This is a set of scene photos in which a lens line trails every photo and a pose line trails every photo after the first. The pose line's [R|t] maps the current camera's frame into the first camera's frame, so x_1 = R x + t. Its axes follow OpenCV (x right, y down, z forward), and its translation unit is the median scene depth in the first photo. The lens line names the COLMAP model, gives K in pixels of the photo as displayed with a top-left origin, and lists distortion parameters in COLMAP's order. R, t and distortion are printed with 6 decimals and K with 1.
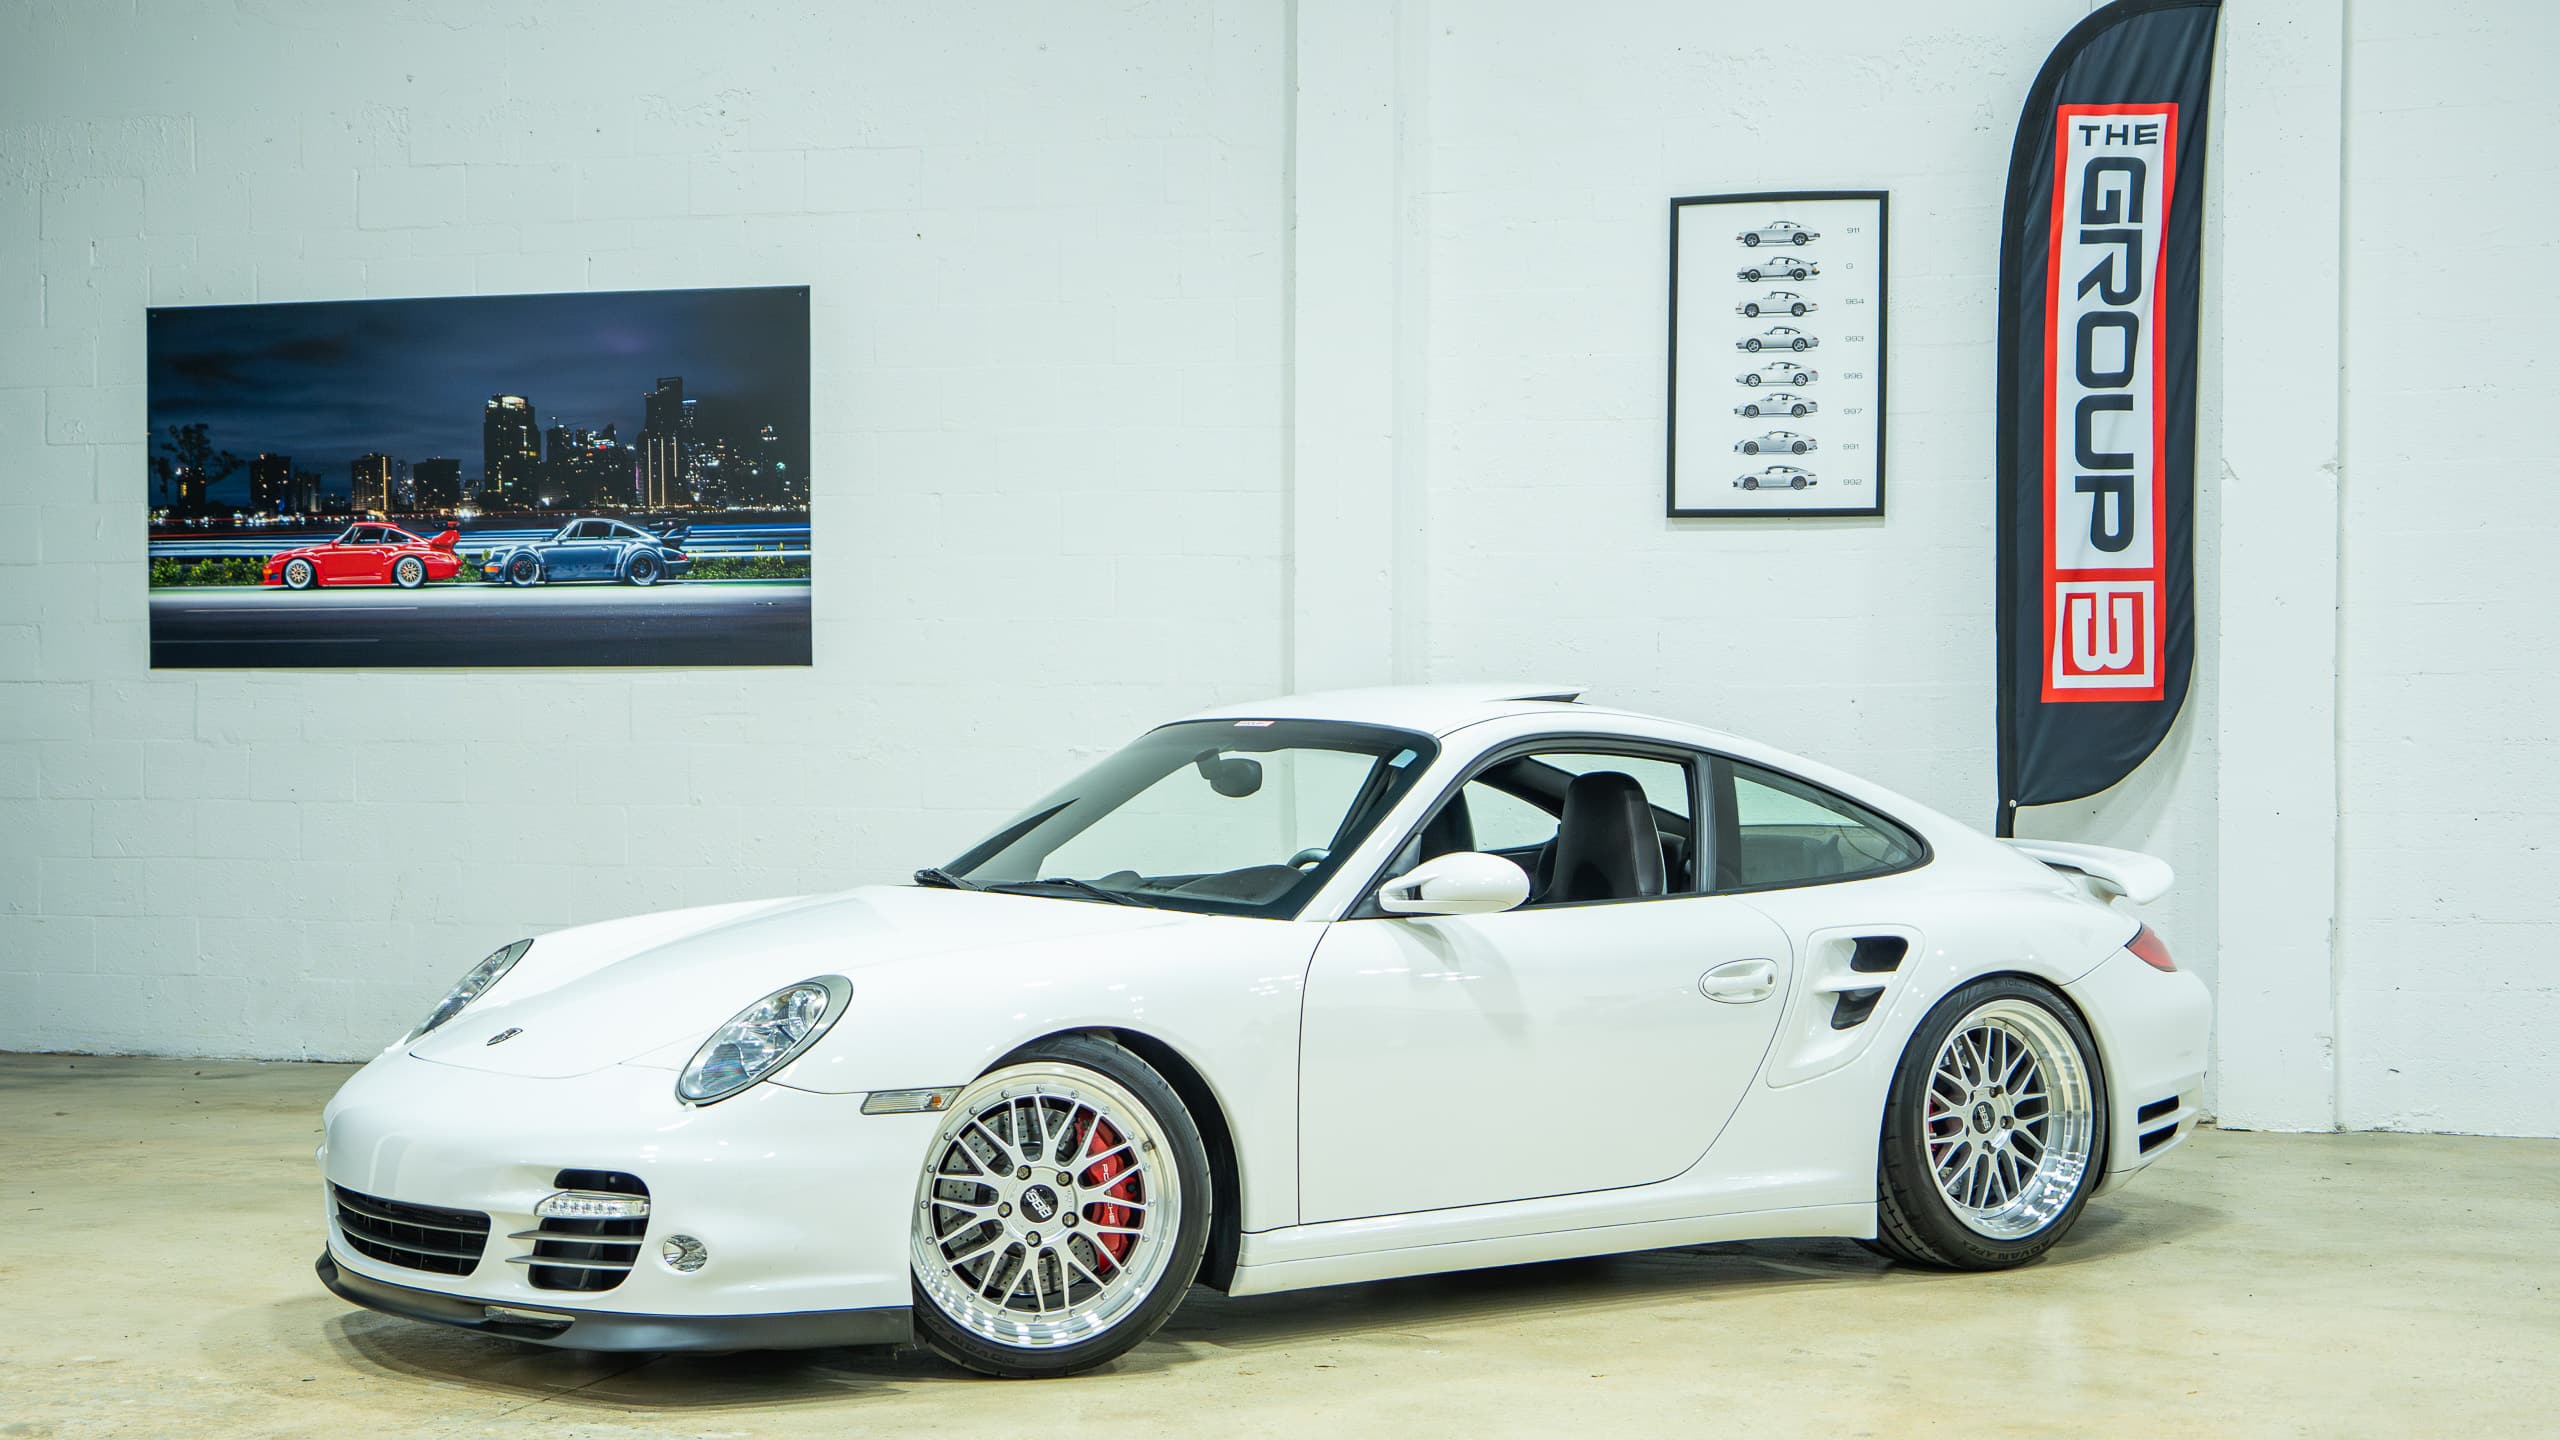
lens RADIAL K [[3881.7, 0, 1271.8], [0, 3881.7, 812.9], [0, 0, 1]] dist [0.029201, 0.098226]
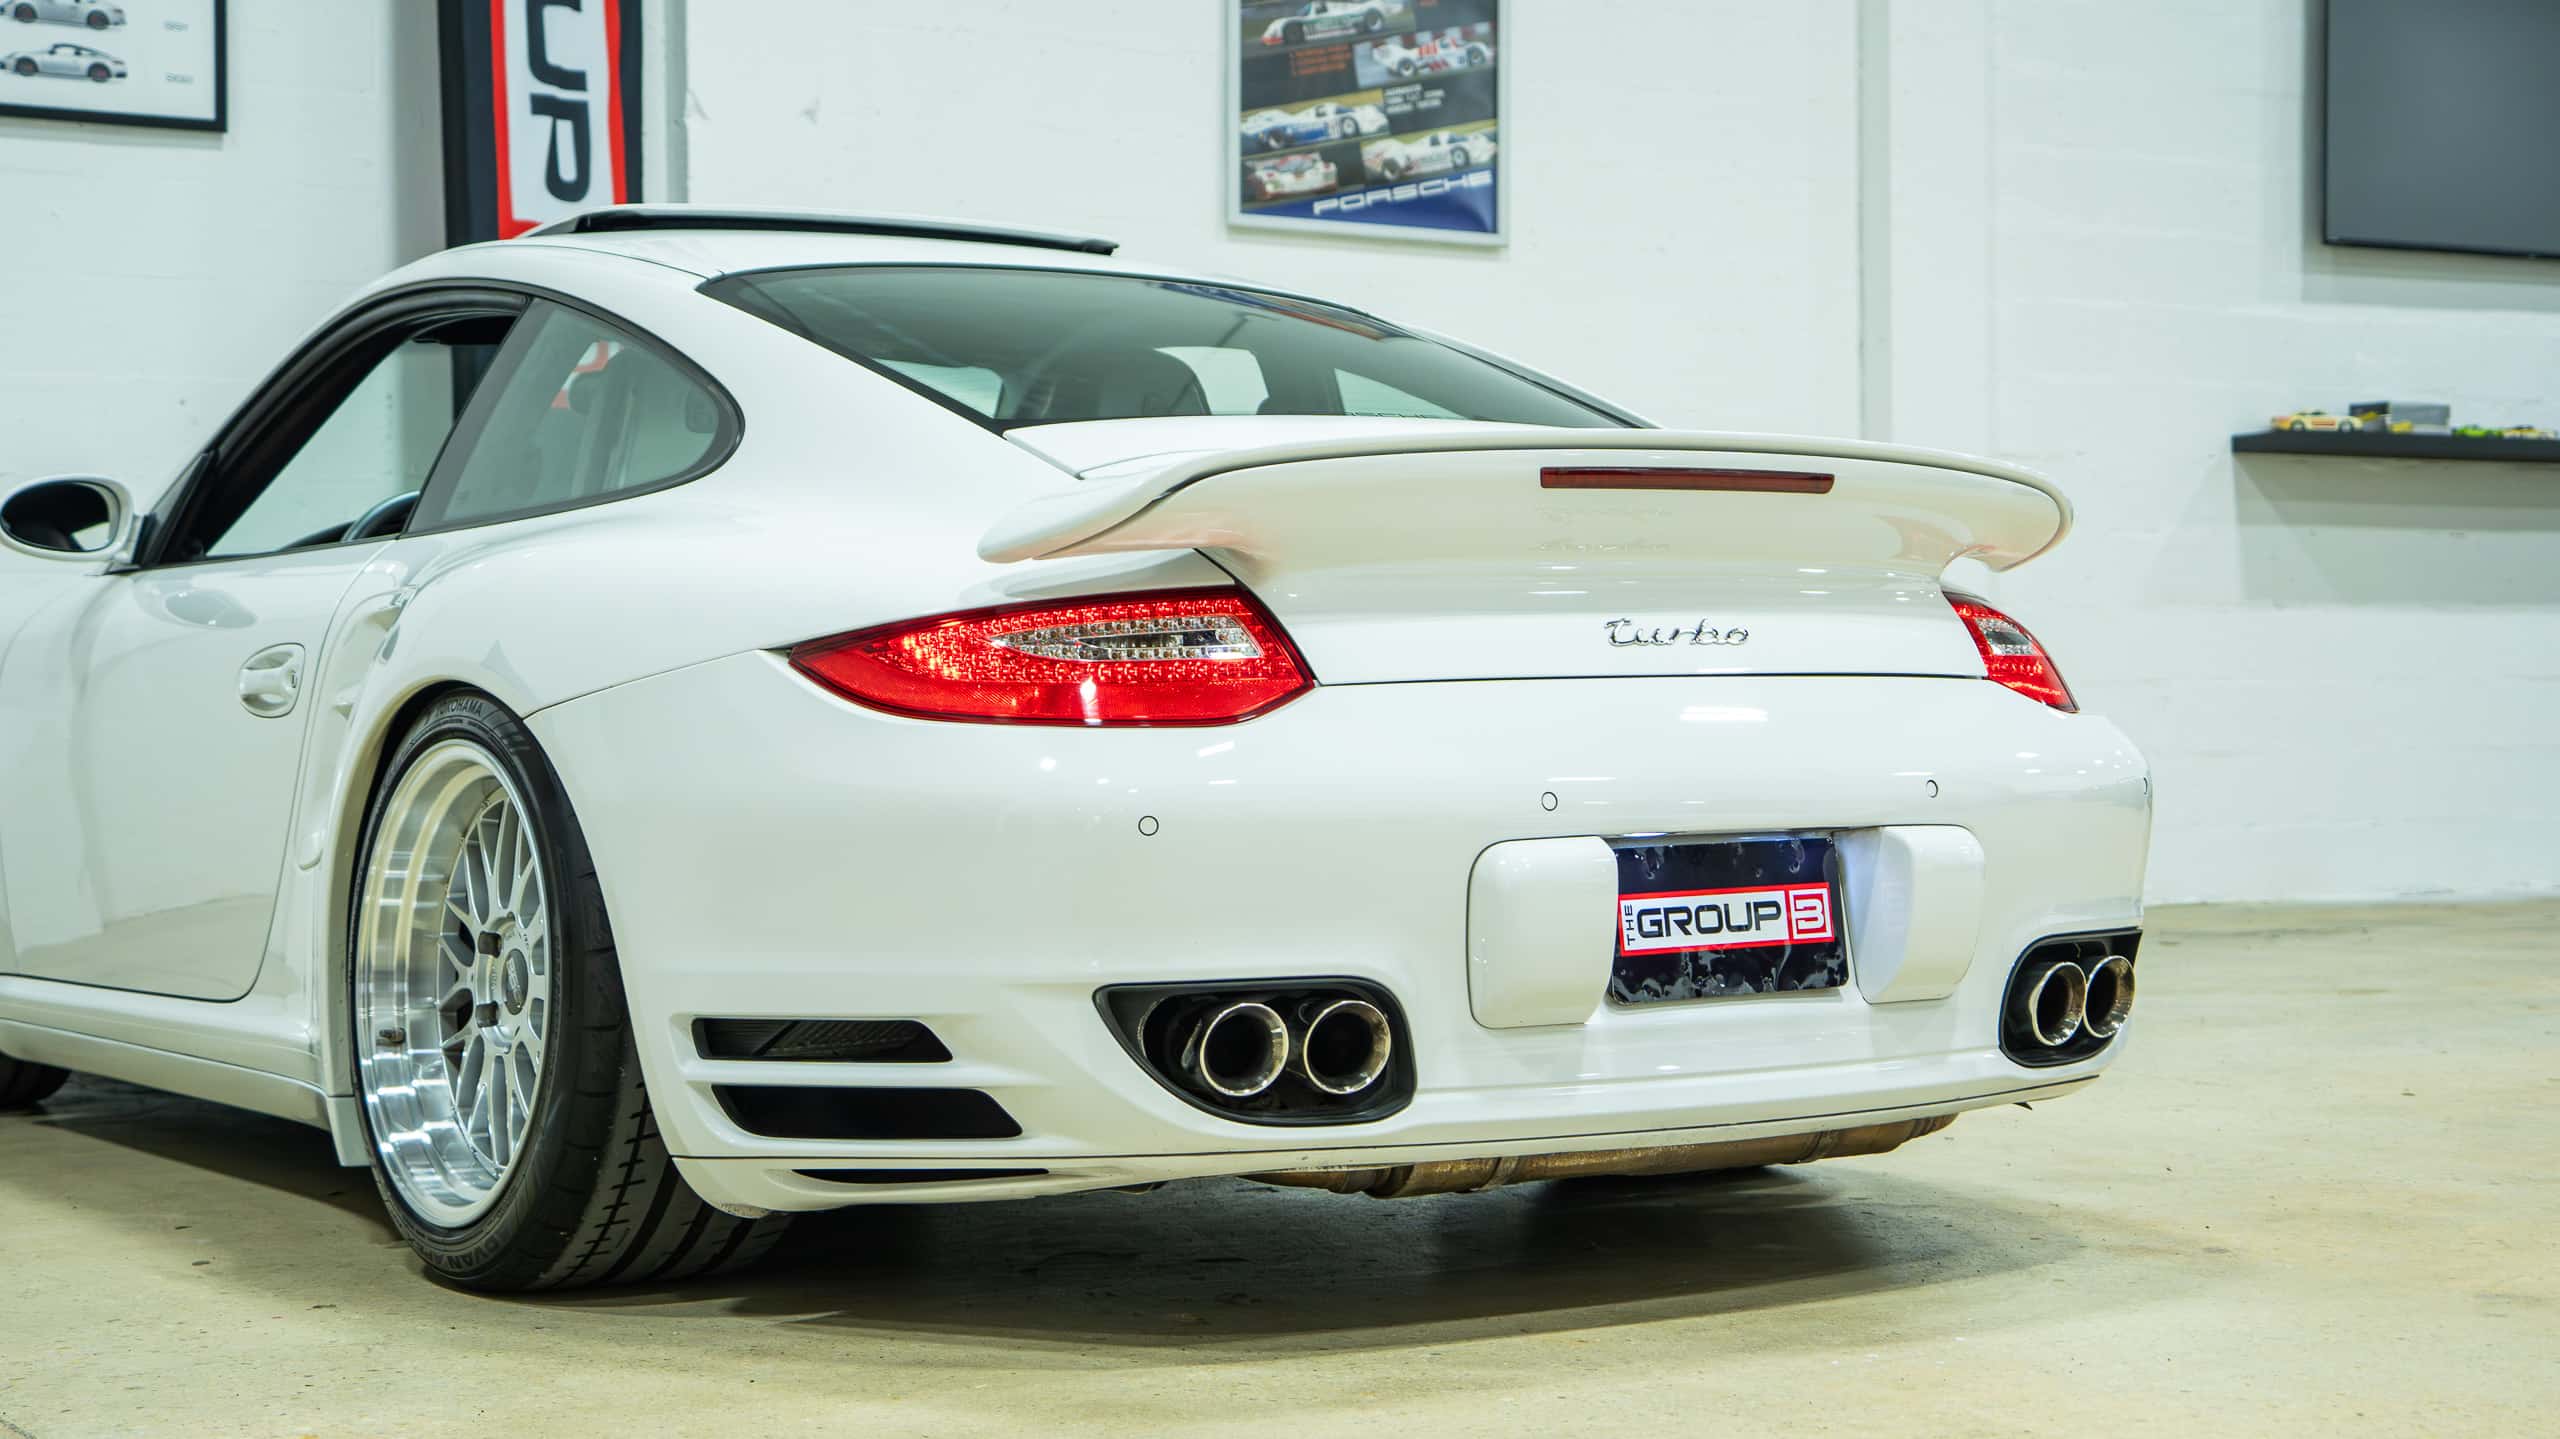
lens RADIAL K [[4084.3, 0, 1298.0], [0, 4084.3, 758.4], [0, 0, 1]] dist [0.072905, -0.021105]
pose [[0.645274, -0.021429, 0.763650, -0.276345], [0.034715, 0.999396, -0.001289, 0.041619], [-0.763162, 0.027342, 0.645629, 0.384848]]
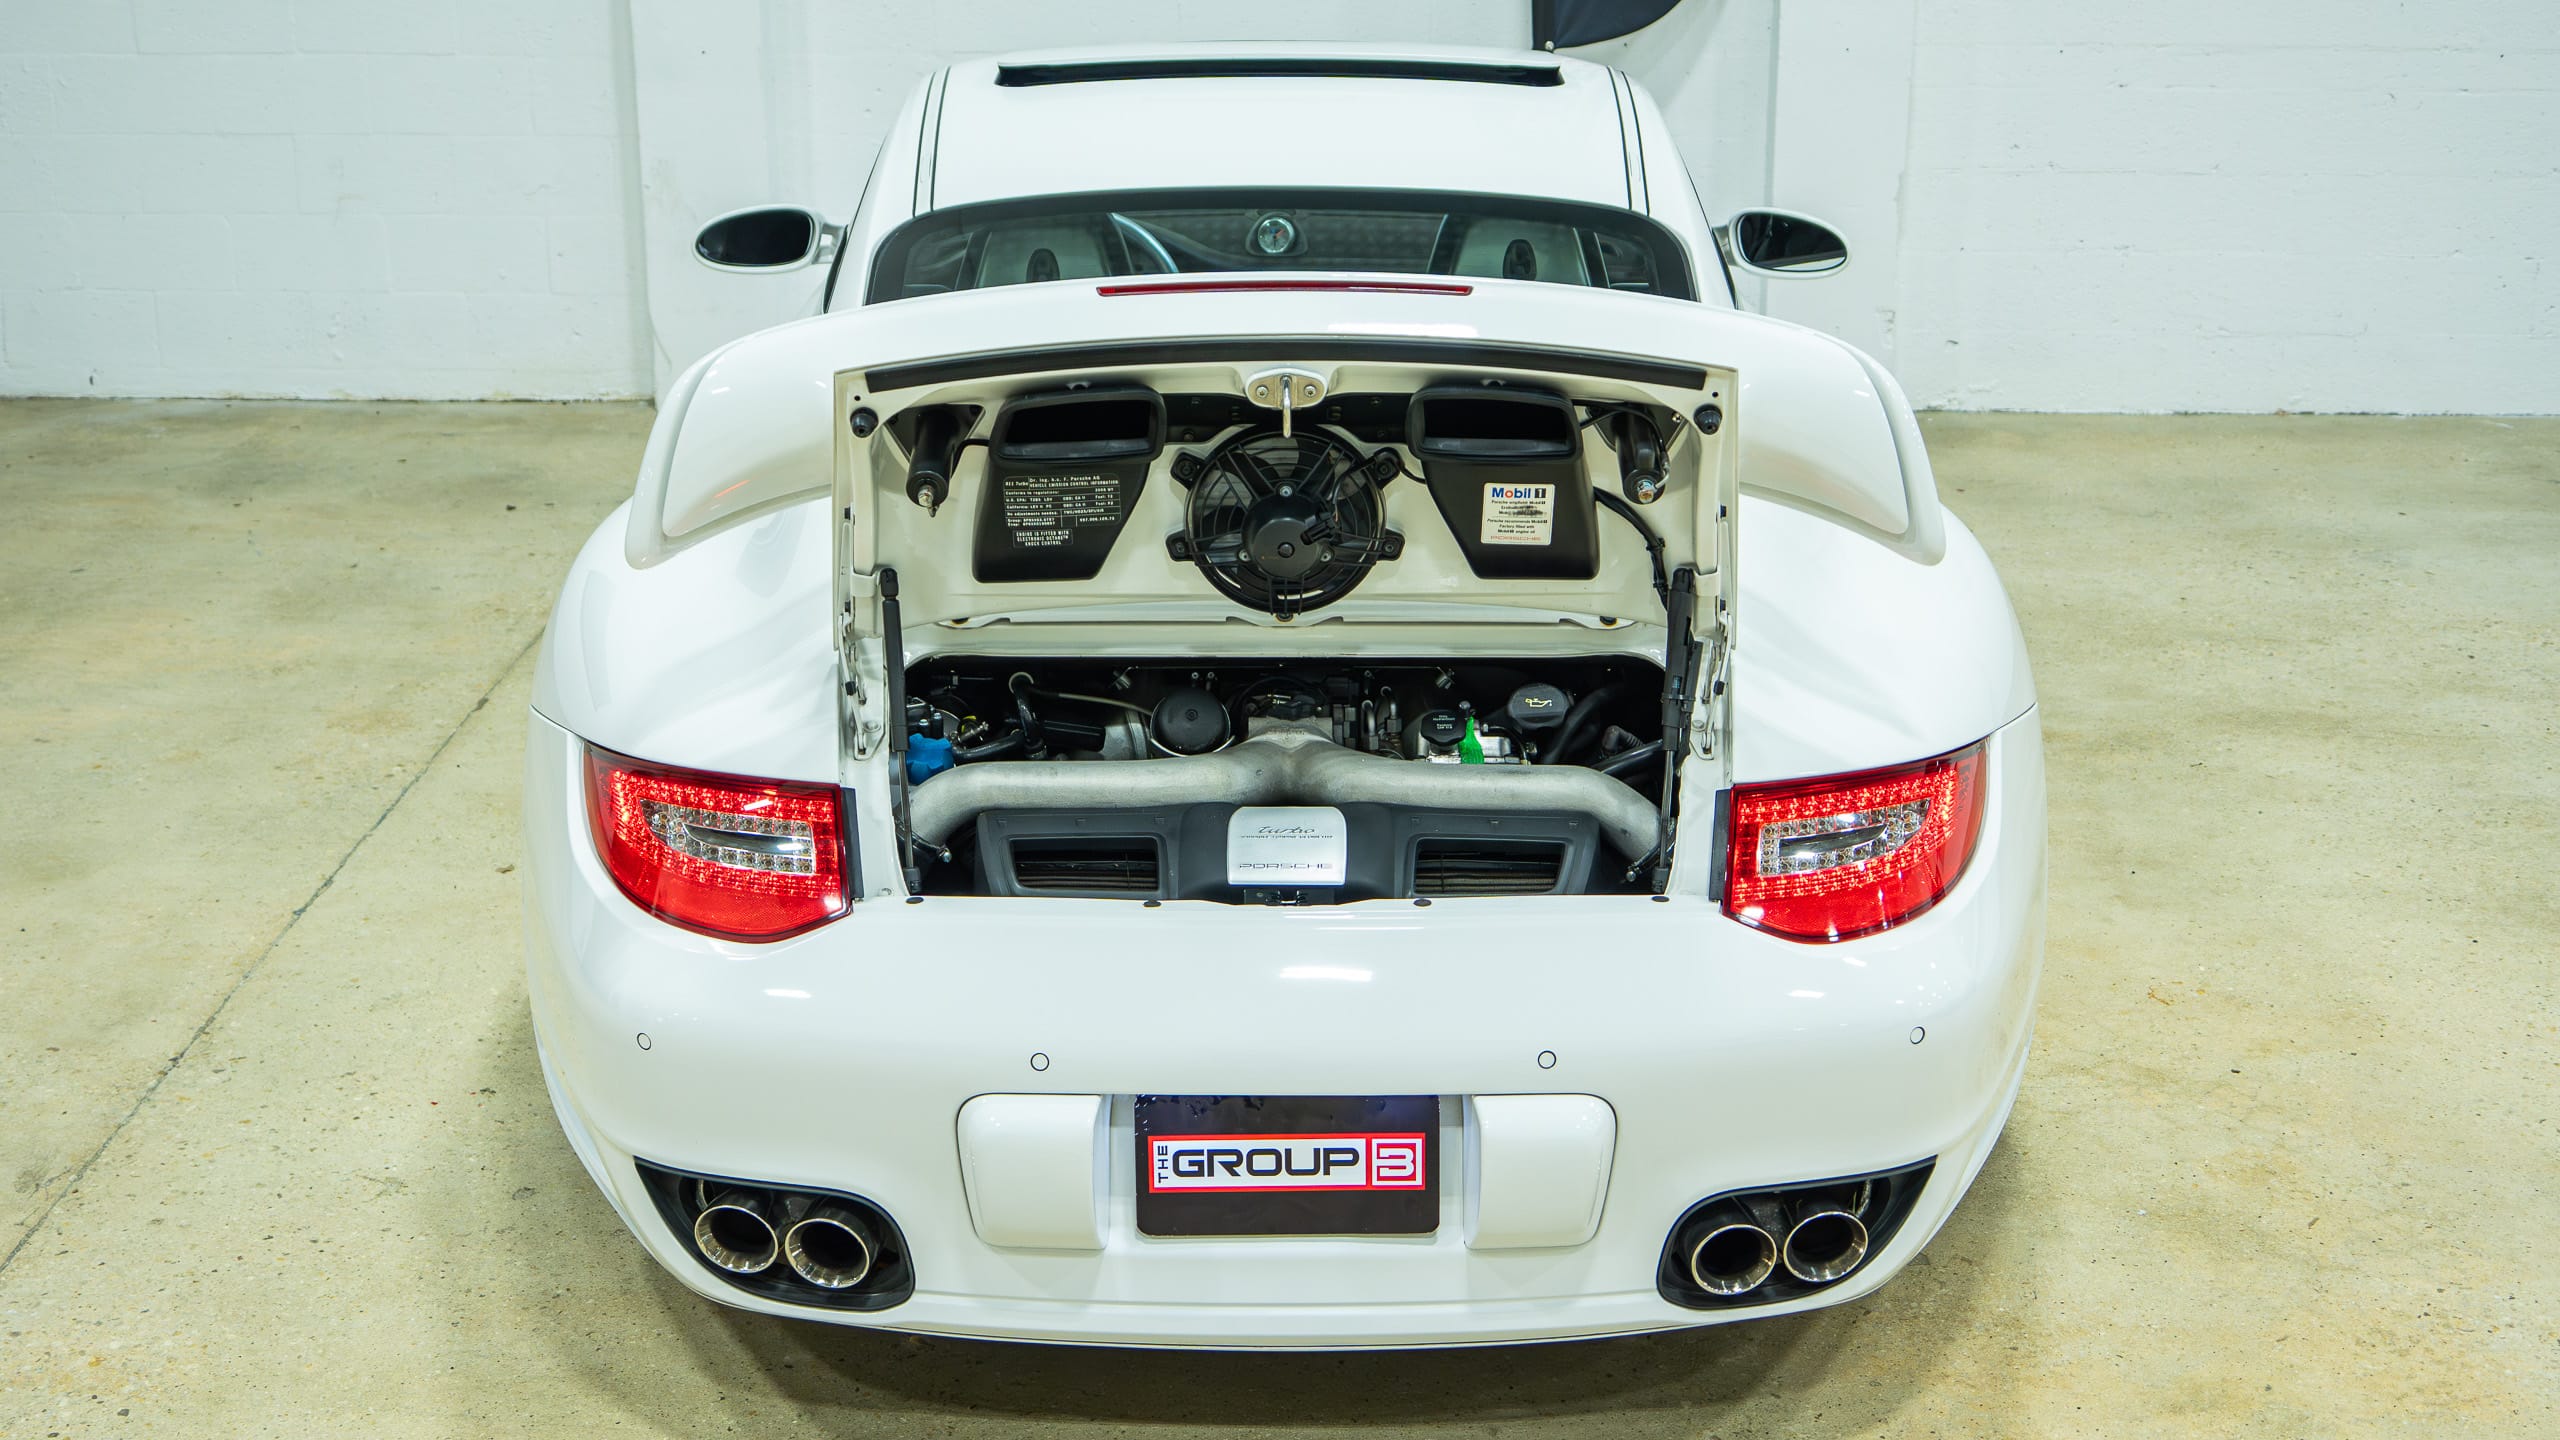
lens RADIAL K [[3221.4, 0, 1240.5], [0, 3221.4, 727.0], [0, 0, 1]] dist [-0.068120, 0.056057]
pose [[0.966100, -0.088827, 0.242407, -0.046865], [0.012854, 0.954332, 0.298471, -0.065448], [-0.257849, -0.285237, 0.923122, 0.337801]]
